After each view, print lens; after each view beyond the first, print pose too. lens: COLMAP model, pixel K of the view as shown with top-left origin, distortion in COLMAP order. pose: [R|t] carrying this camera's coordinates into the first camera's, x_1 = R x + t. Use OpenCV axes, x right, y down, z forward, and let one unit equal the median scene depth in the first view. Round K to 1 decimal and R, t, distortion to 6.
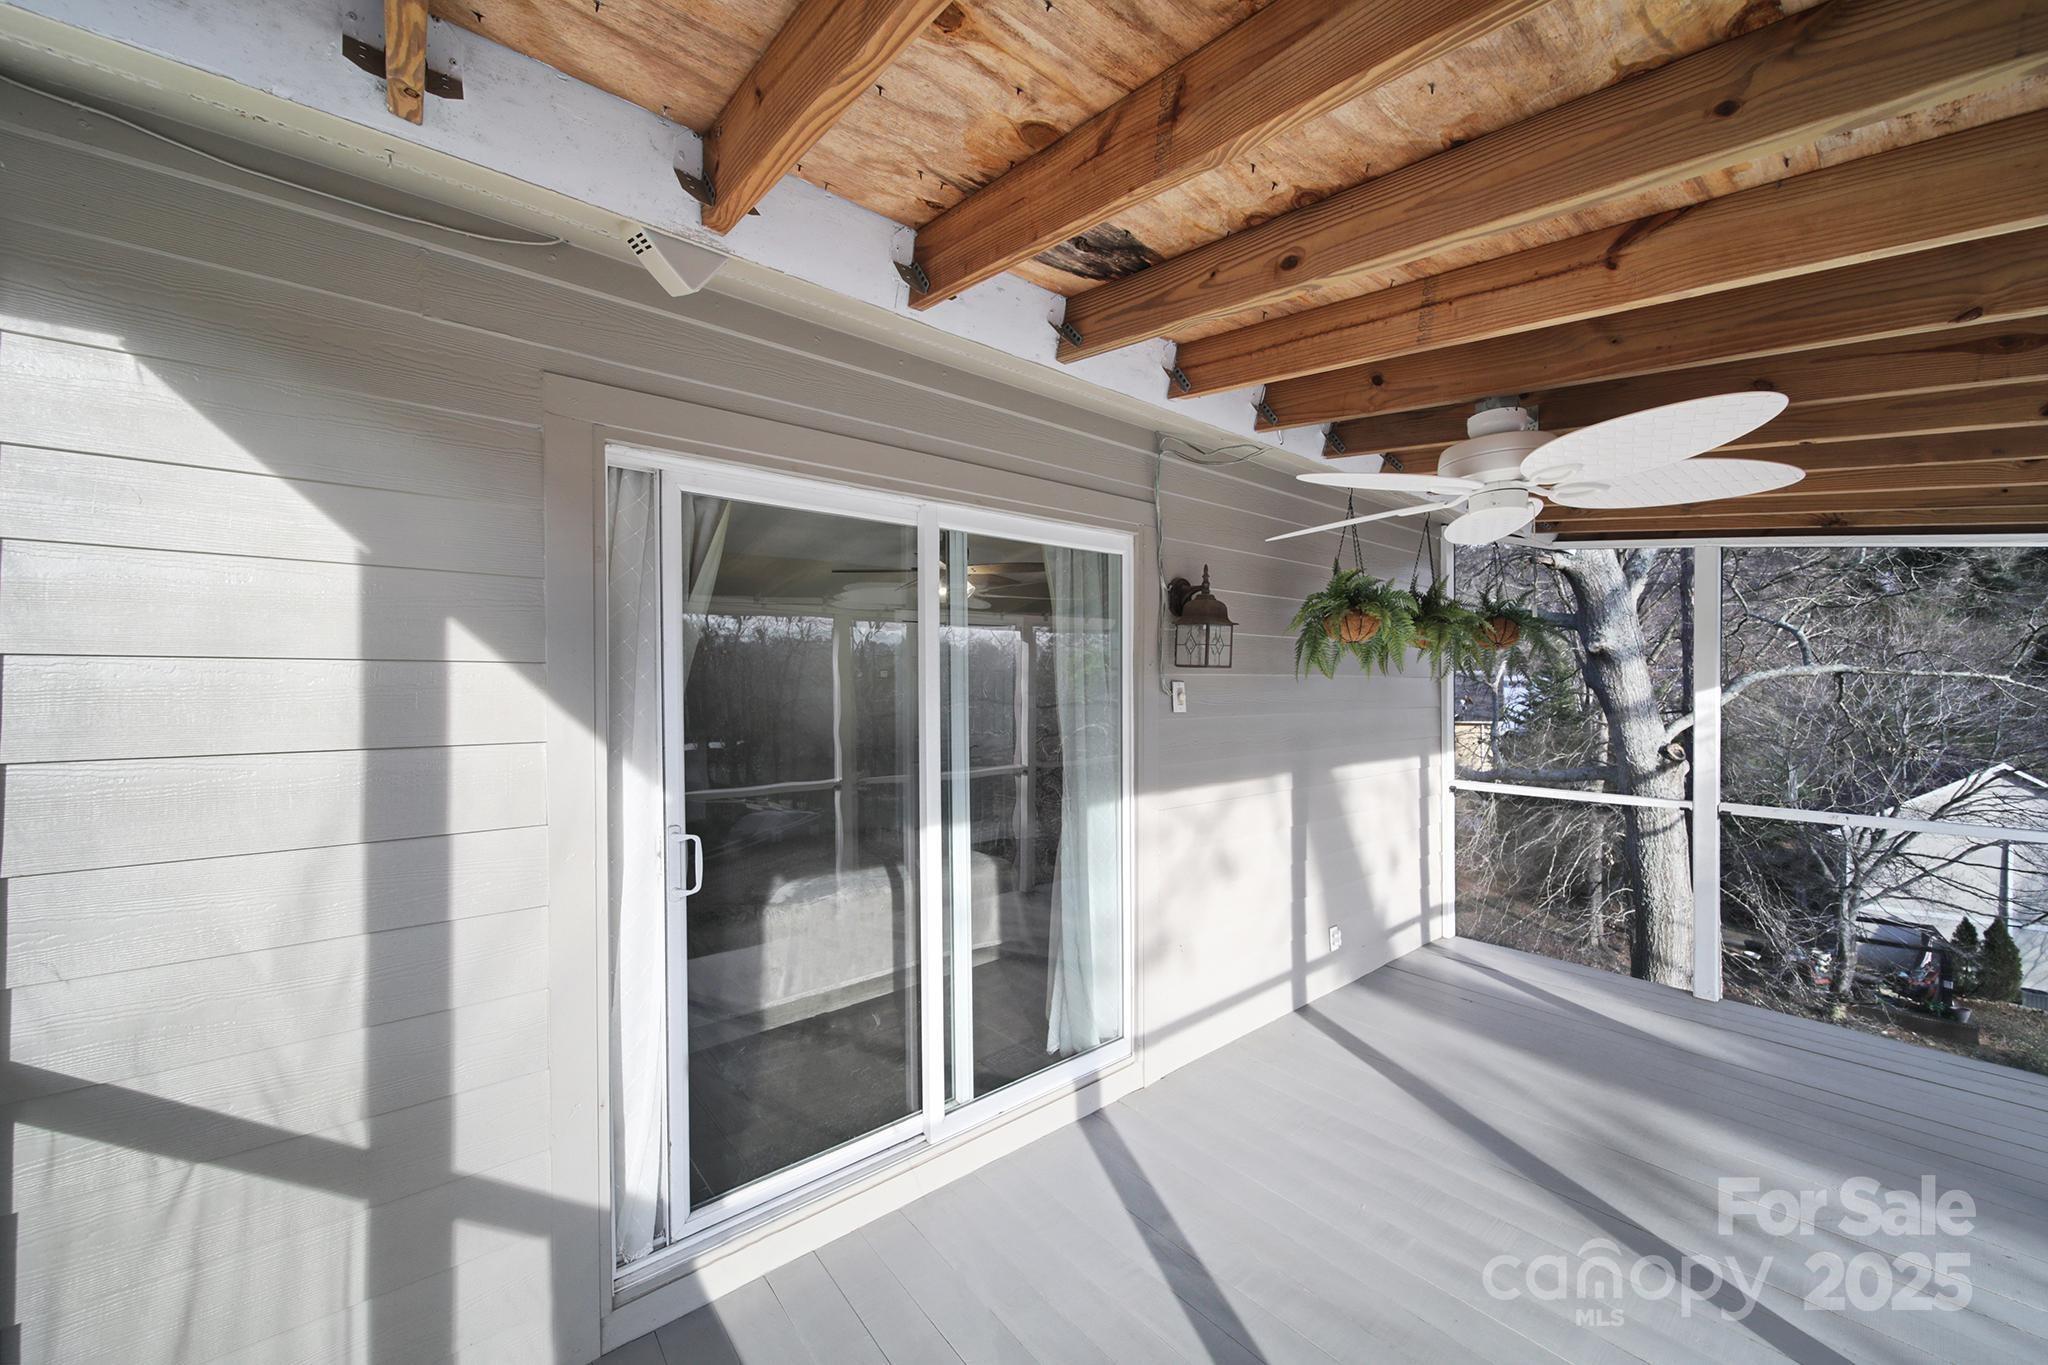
lens RADIAL K [[736.7, 0, 1024.0], [0, 736.7, 682.5], [0, 0, 1]] dist [-0.000823, -0.000037]
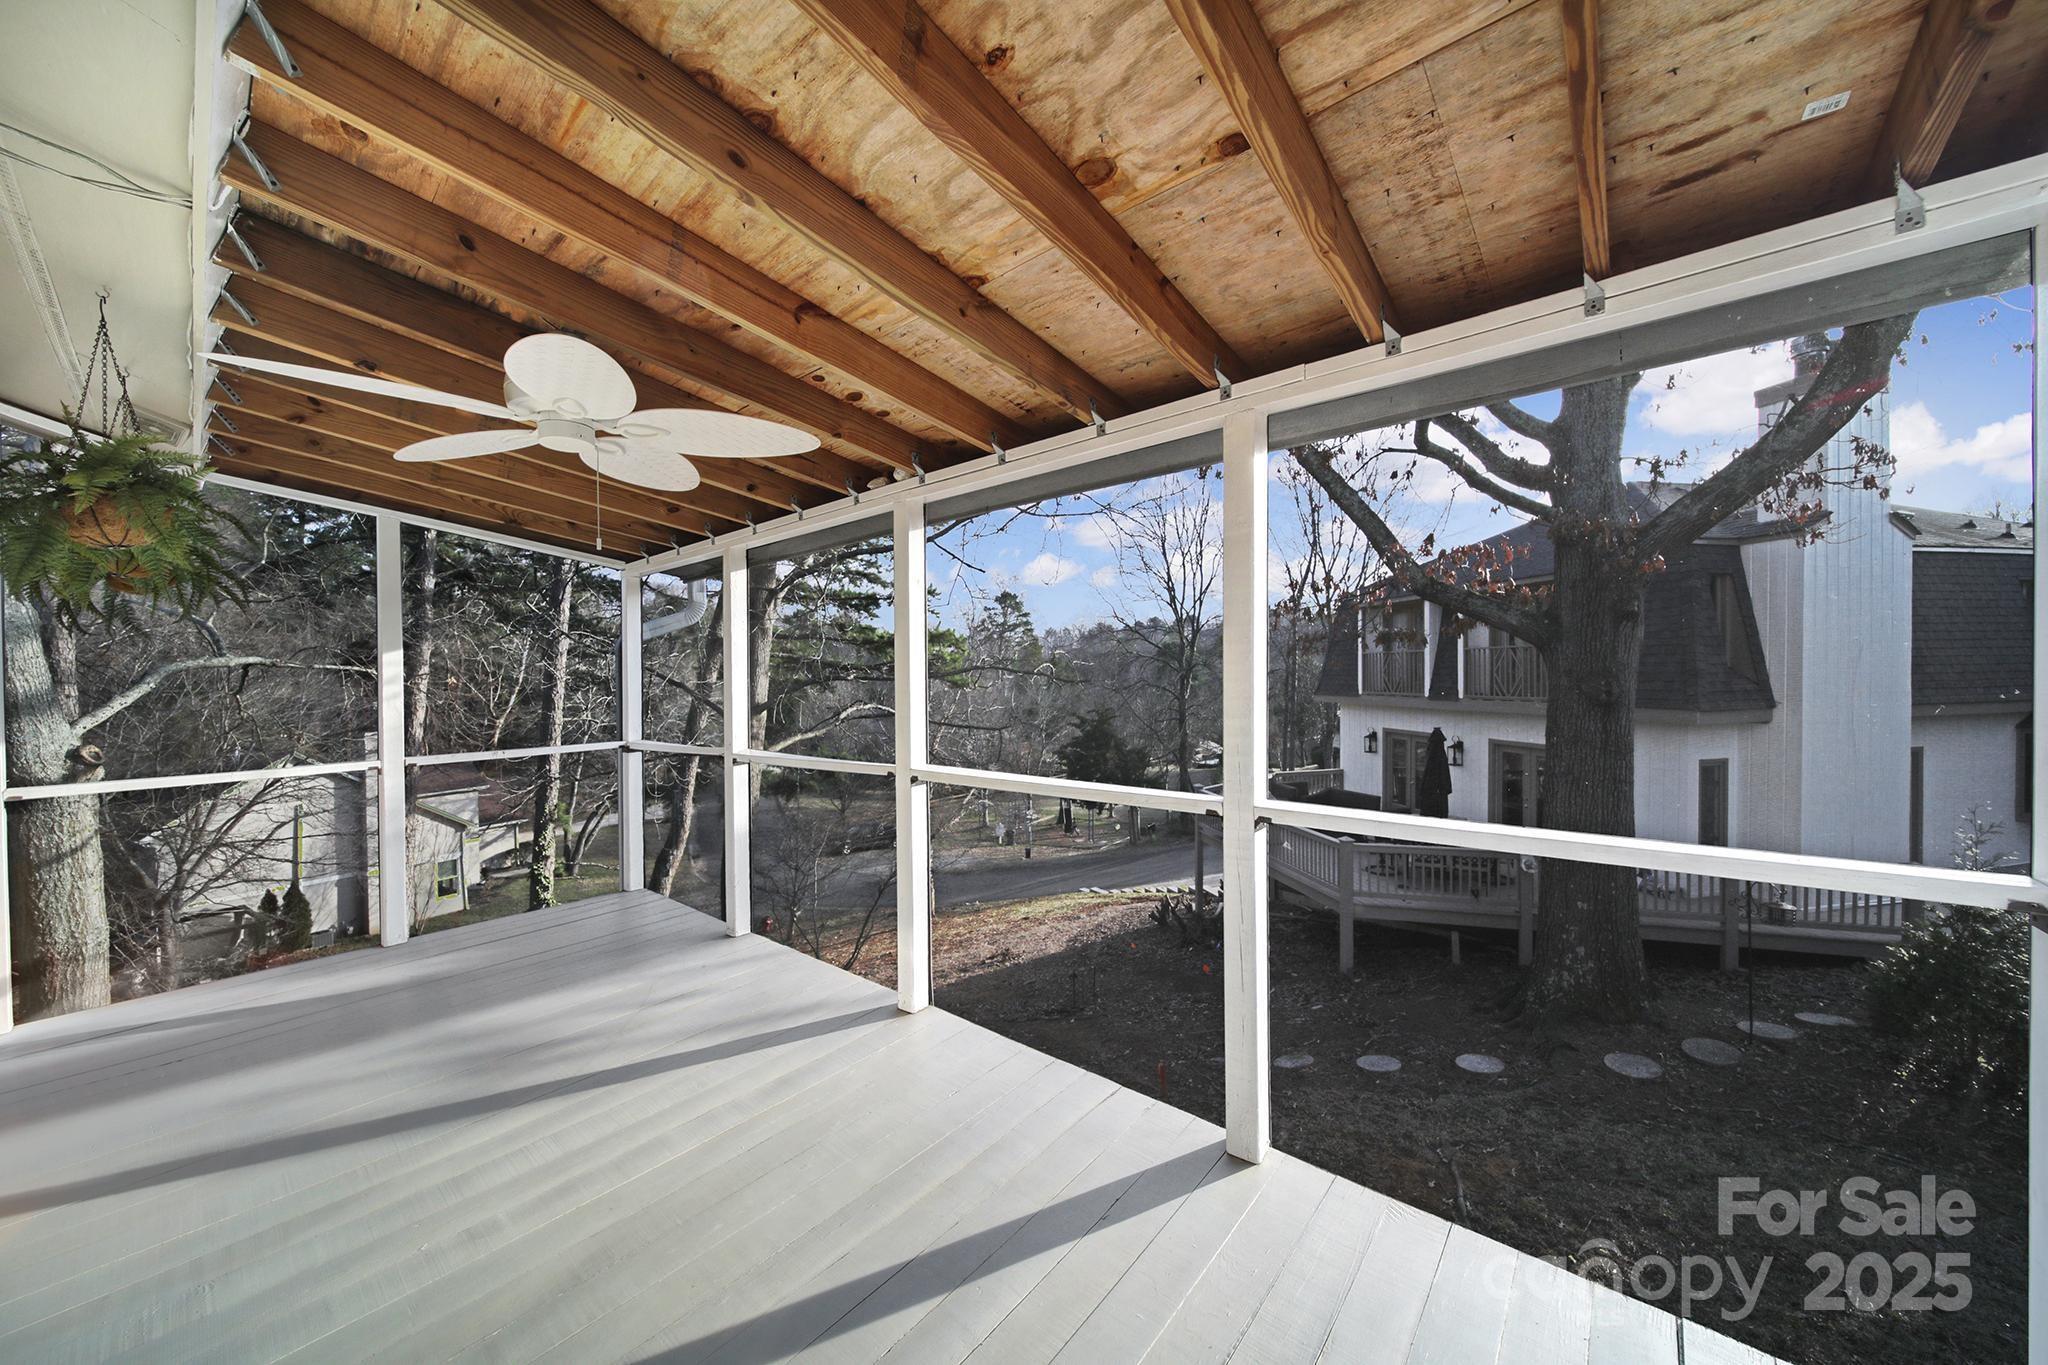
lens RADIAL K [[719.0, 0, 1021.3], [0, 719.0, 671.4], [0, 0, 1]] dist [-0.001805, -0.000151]
pose [[-0.163935, 0.012863, 0.986387, -0.084401], [0.010392, 0.999882, -0.011312, 0.020250], [-0.986416, 0.008396, -0.164049, 0.094737]]
